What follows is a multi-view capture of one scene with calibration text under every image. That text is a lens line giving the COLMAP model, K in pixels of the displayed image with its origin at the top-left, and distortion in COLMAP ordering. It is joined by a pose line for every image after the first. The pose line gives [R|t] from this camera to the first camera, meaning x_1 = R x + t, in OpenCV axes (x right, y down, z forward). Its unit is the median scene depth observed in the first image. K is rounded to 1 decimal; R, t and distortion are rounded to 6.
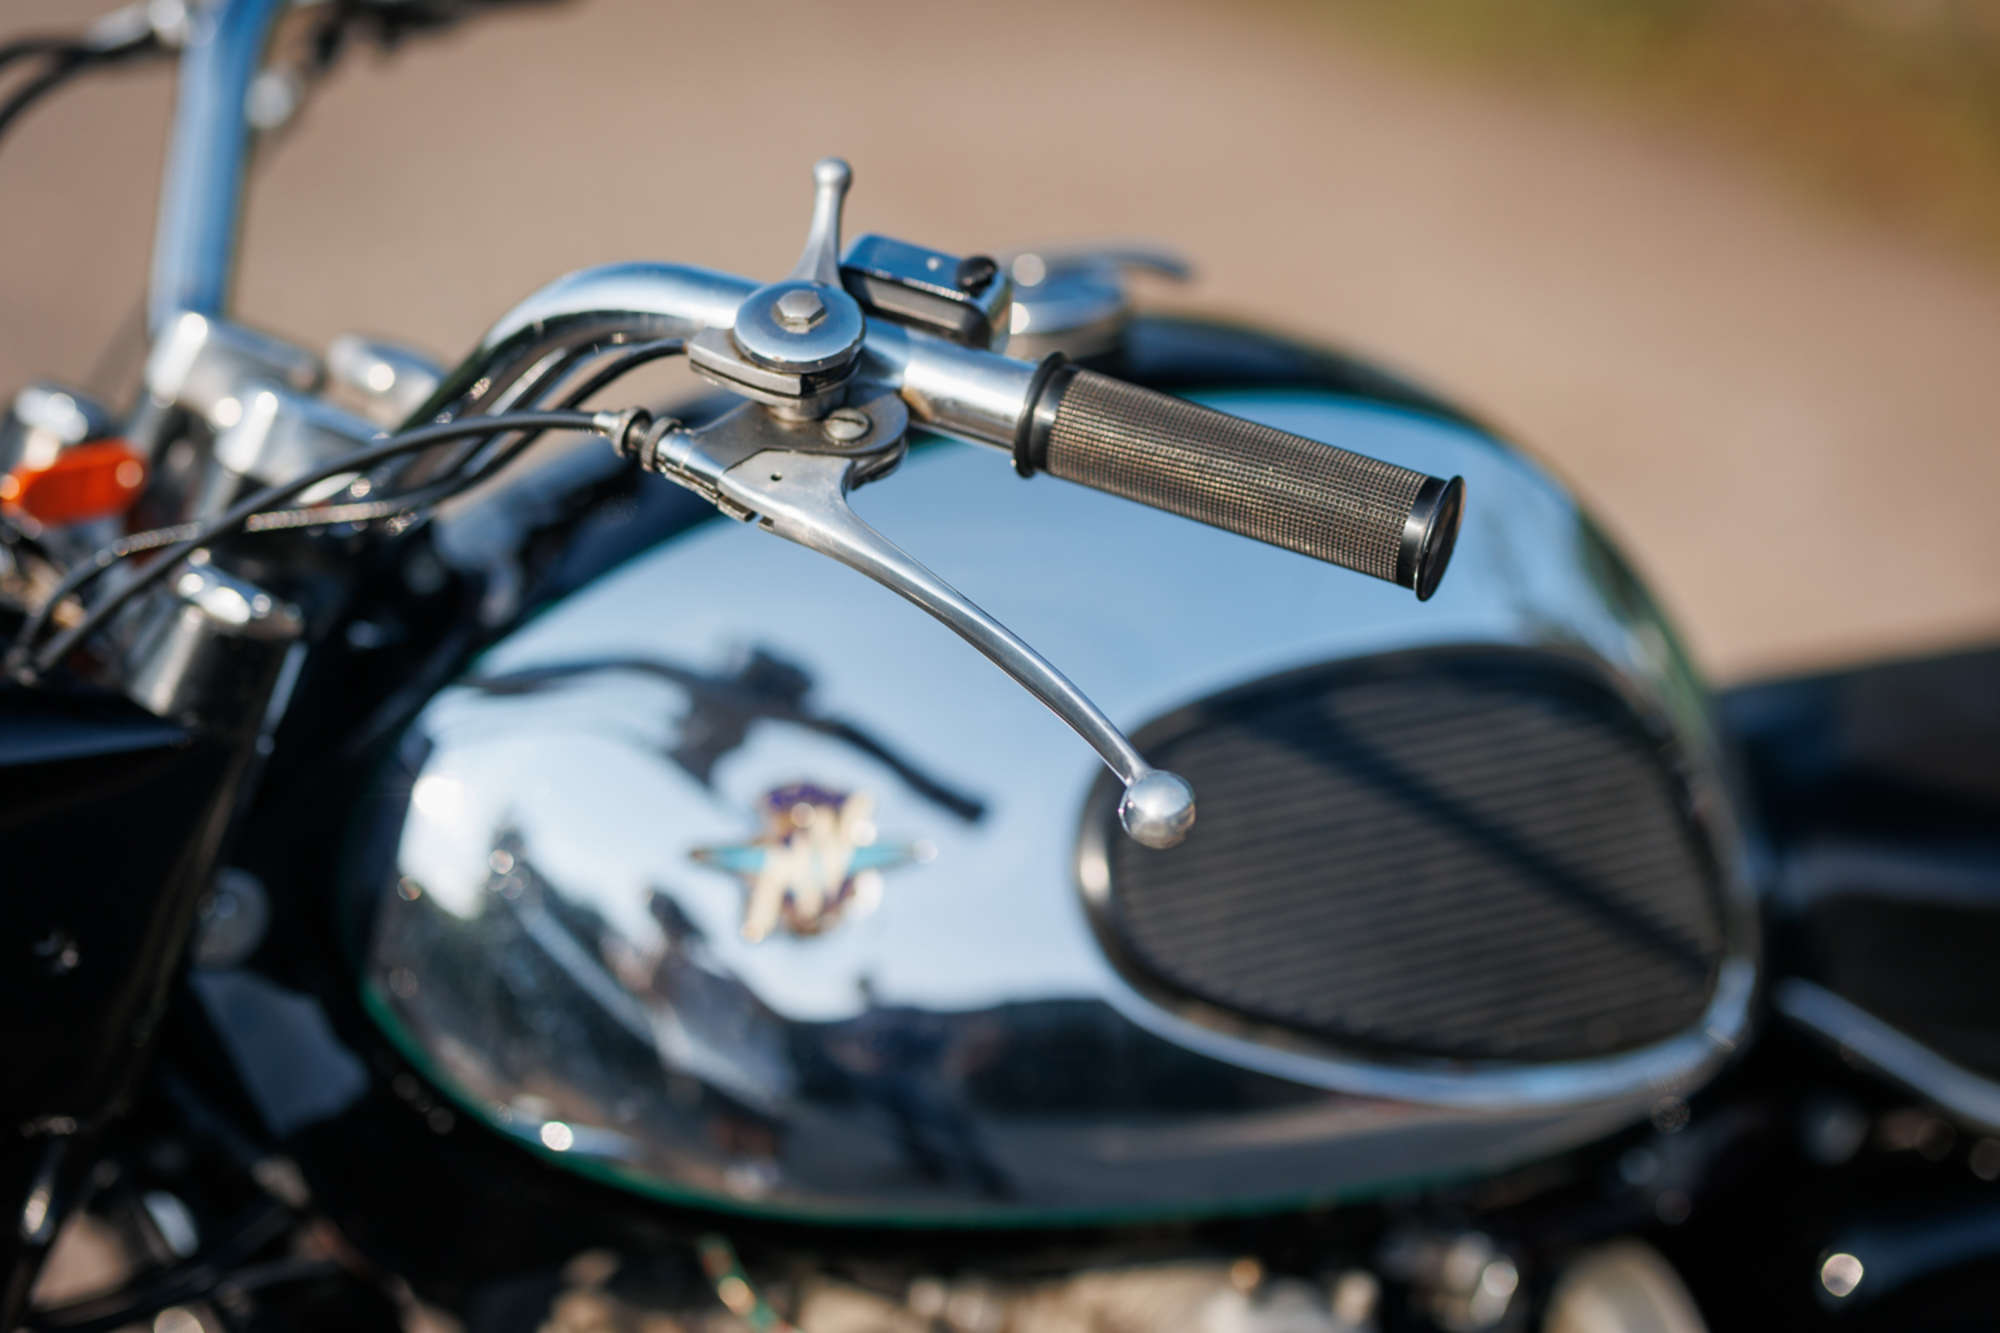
lens RADIAL K [[4822.2, 0, 1000.0], [0, 4822.2, 666.5], [0, 0, 1]] dist [-0.069425, 0.611452]
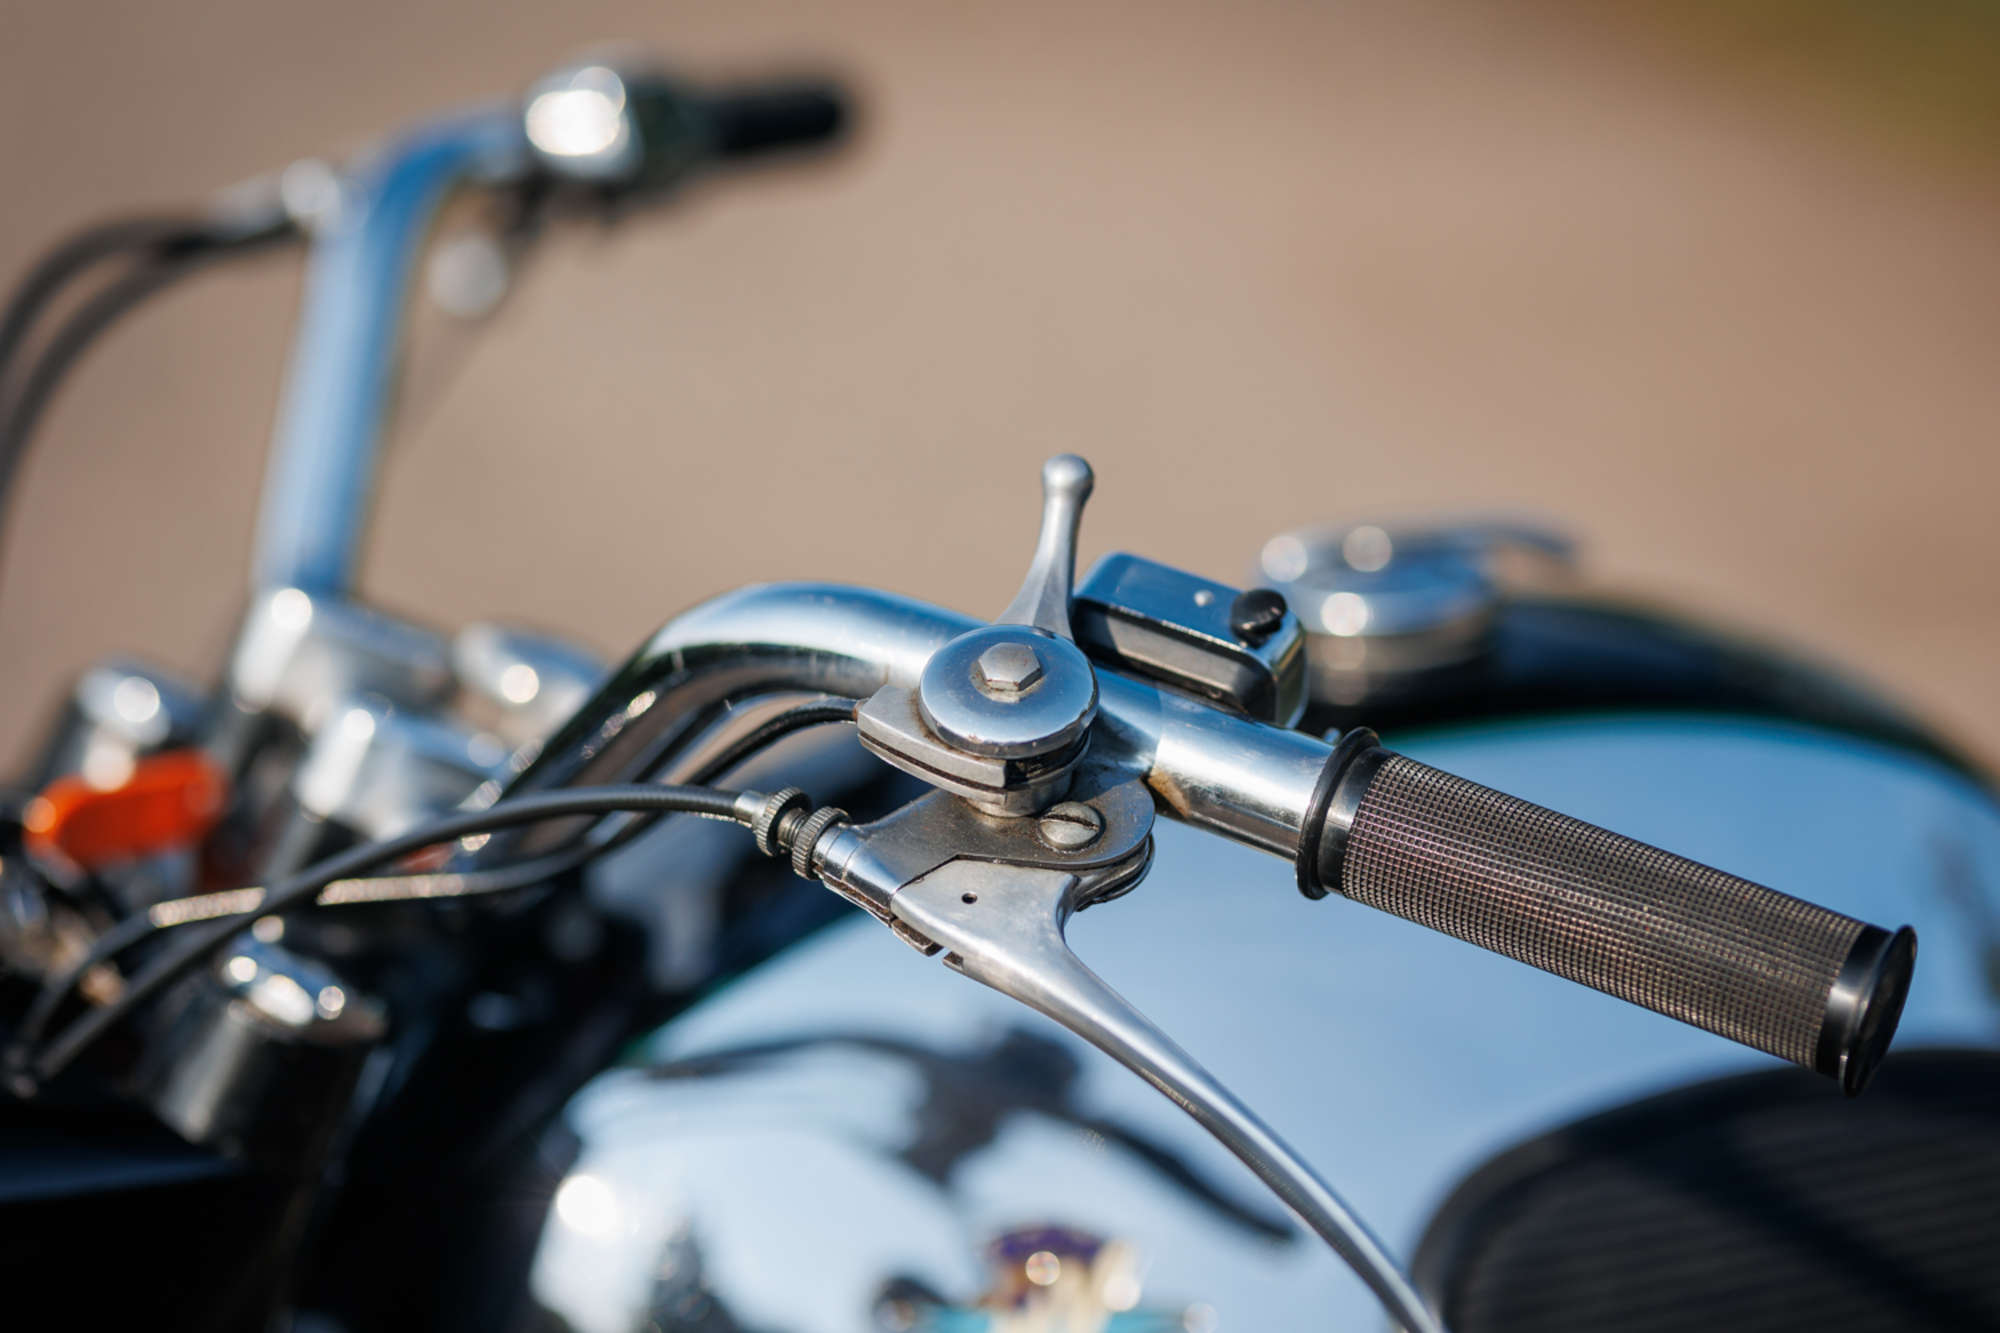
lens RADIAL K [[4822.2, 0, 1000.0], [0, 4822.2, 666.5], [0, 0, 1]] dist [-0.069425, 0.611452]
pose [[0.994571, 0.027630, -0.100321, 0.030425], [-0.028277, 0.999587, -0.005029, -0.069378], [0.100141, 0.007838, 0.994942, 0.261637]]
